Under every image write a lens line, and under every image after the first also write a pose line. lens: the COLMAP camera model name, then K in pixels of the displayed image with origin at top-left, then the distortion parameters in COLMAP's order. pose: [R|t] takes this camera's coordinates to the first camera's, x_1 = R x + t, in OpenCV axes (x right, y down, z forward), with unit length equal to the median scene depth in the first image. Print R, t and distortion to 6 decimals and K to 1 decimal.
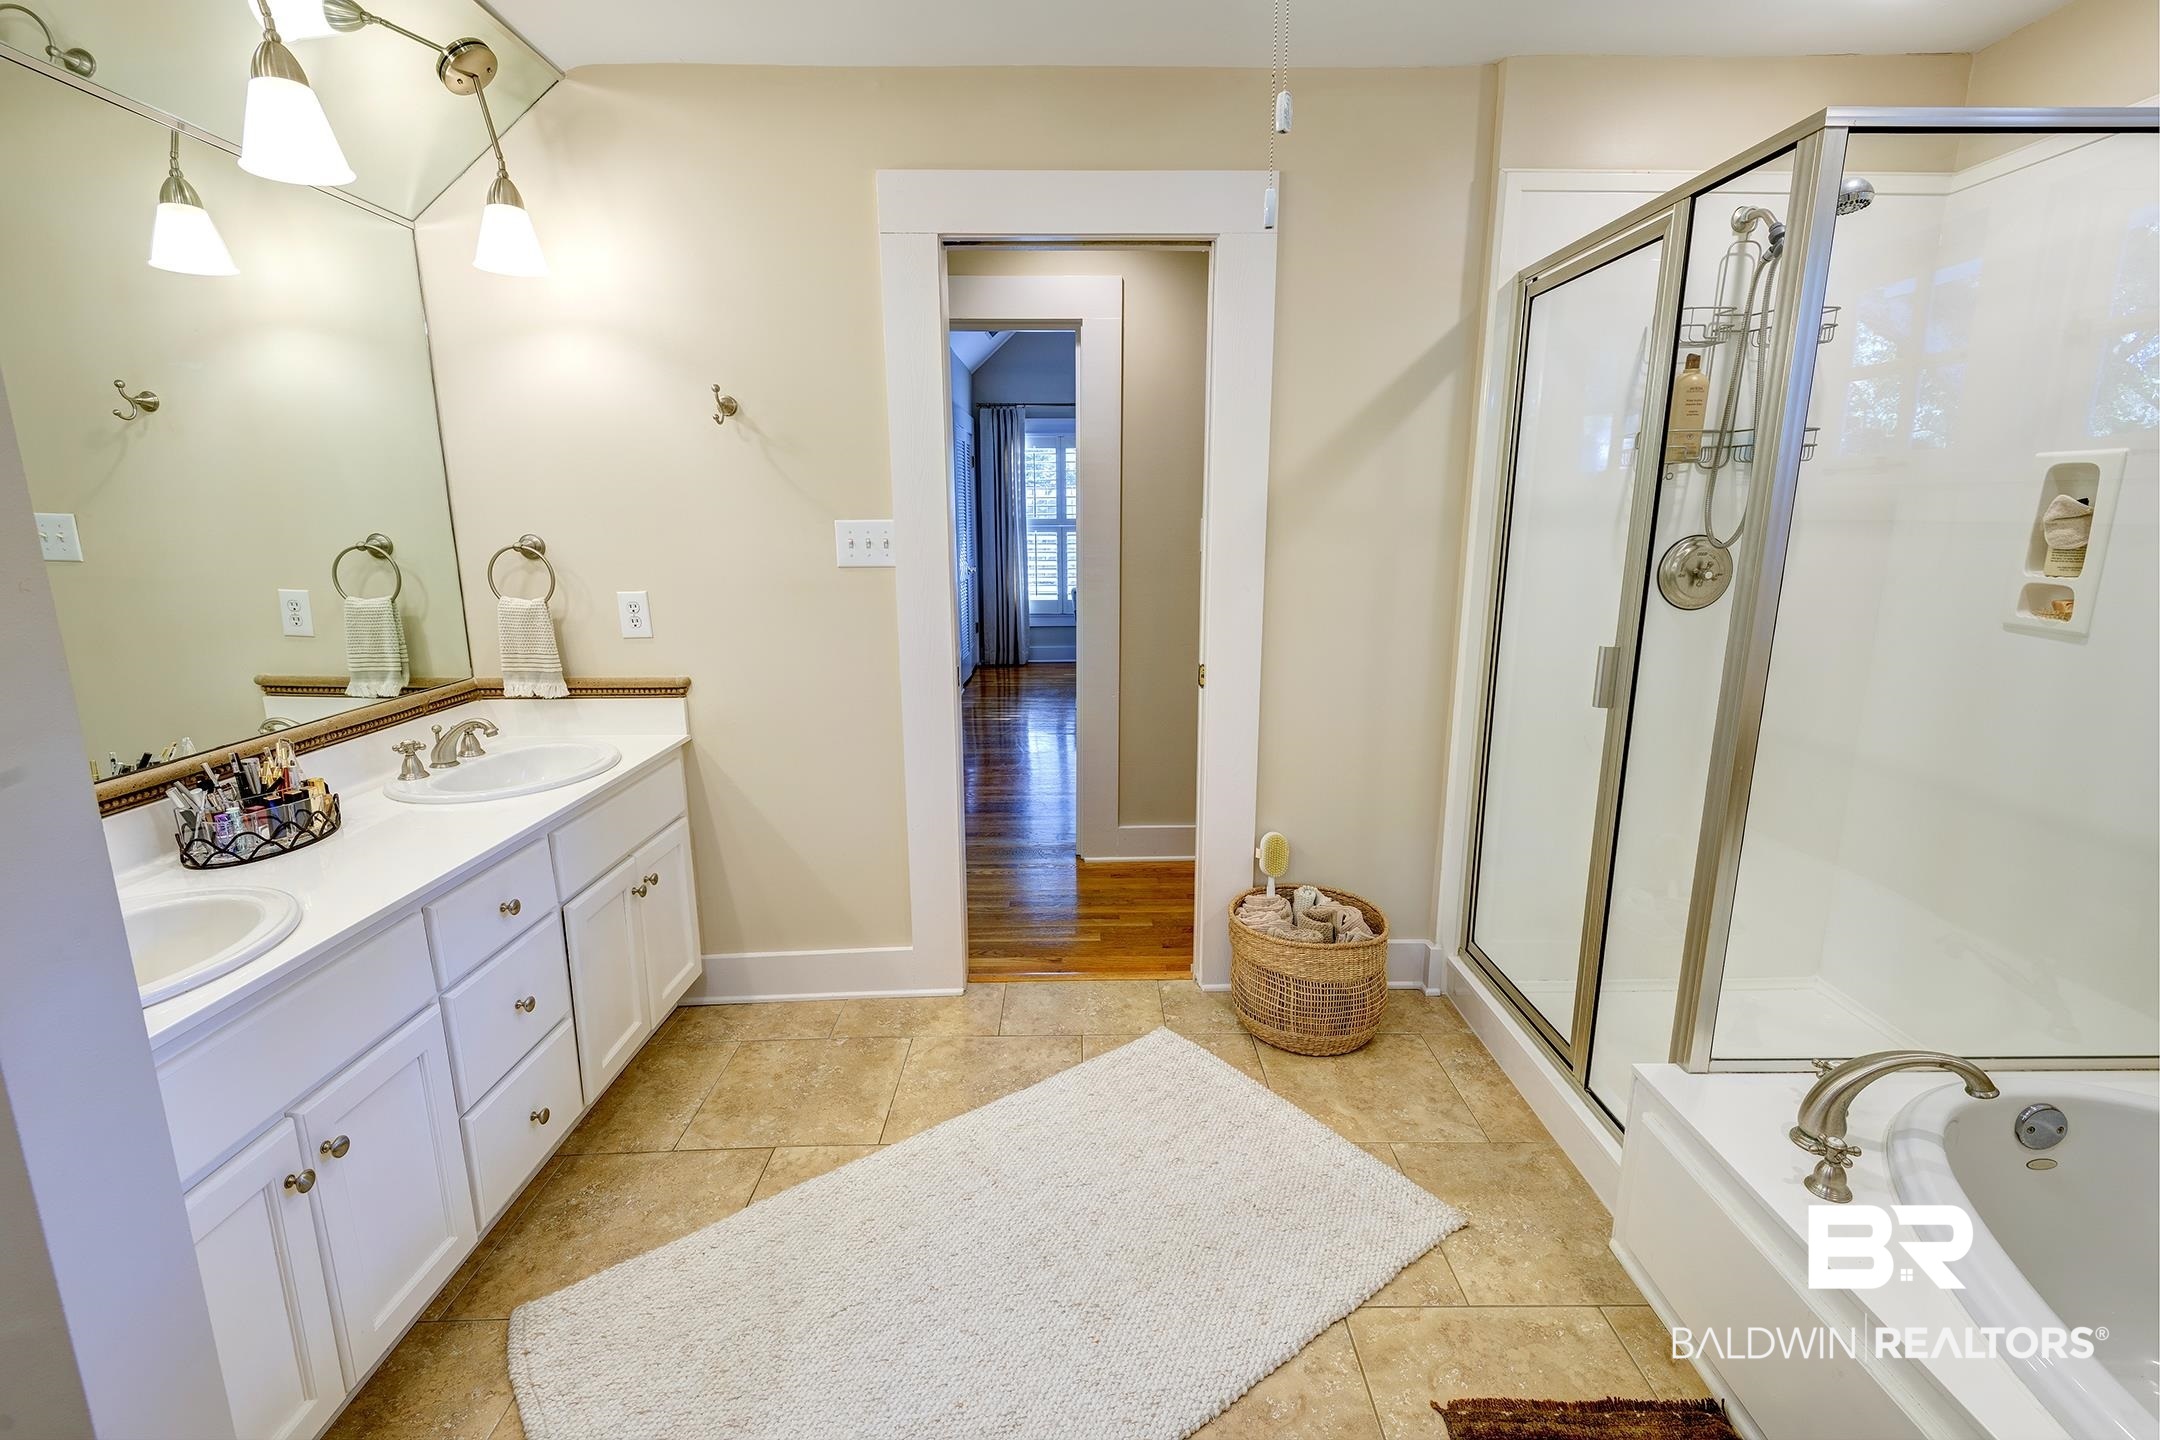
lens RADIAL K [[981.4, 0, 1077.2], [0, 981.4, 725.9], [0, 0, 1]] dist [0.003010, -0.003589]
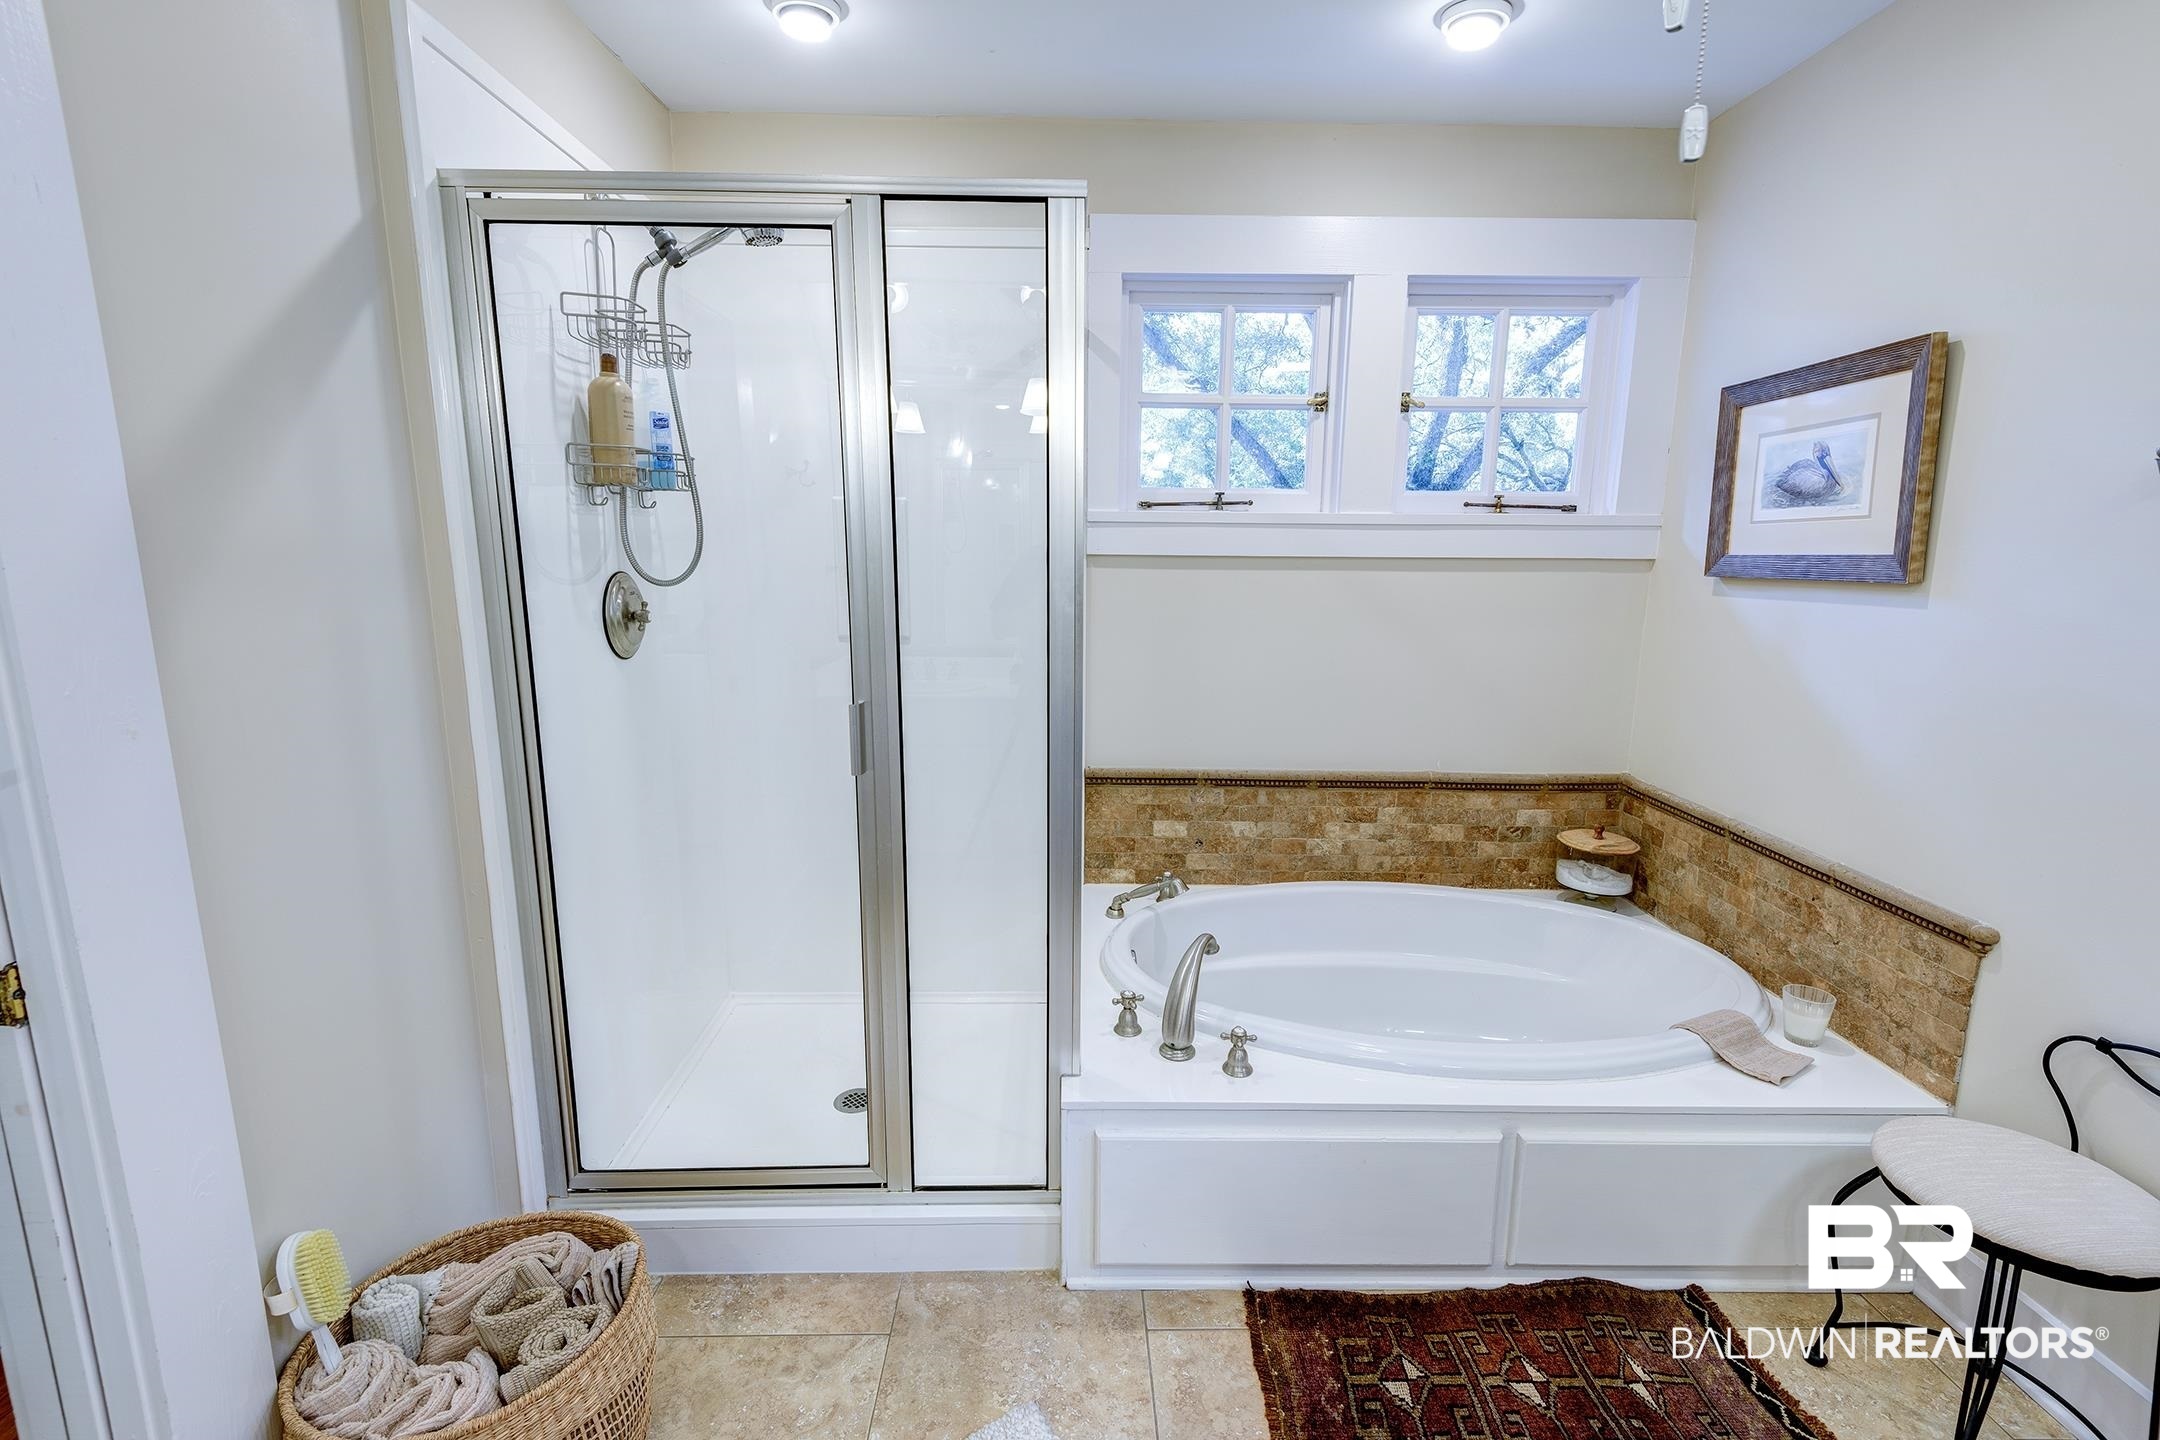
lens RADIAL K [[981.4, 0, 1090.2], [0, 981.4, 708.5], [0, 0, 1]] dist [0.003010, -0.003589]
pose [[-0.035373, -0.174663, 0.983993, -0.274349], [0.205103, 0.962381, 0.178200, -0.169501], [-0.978101, 0.208124, 0.001782, 0.721834]]
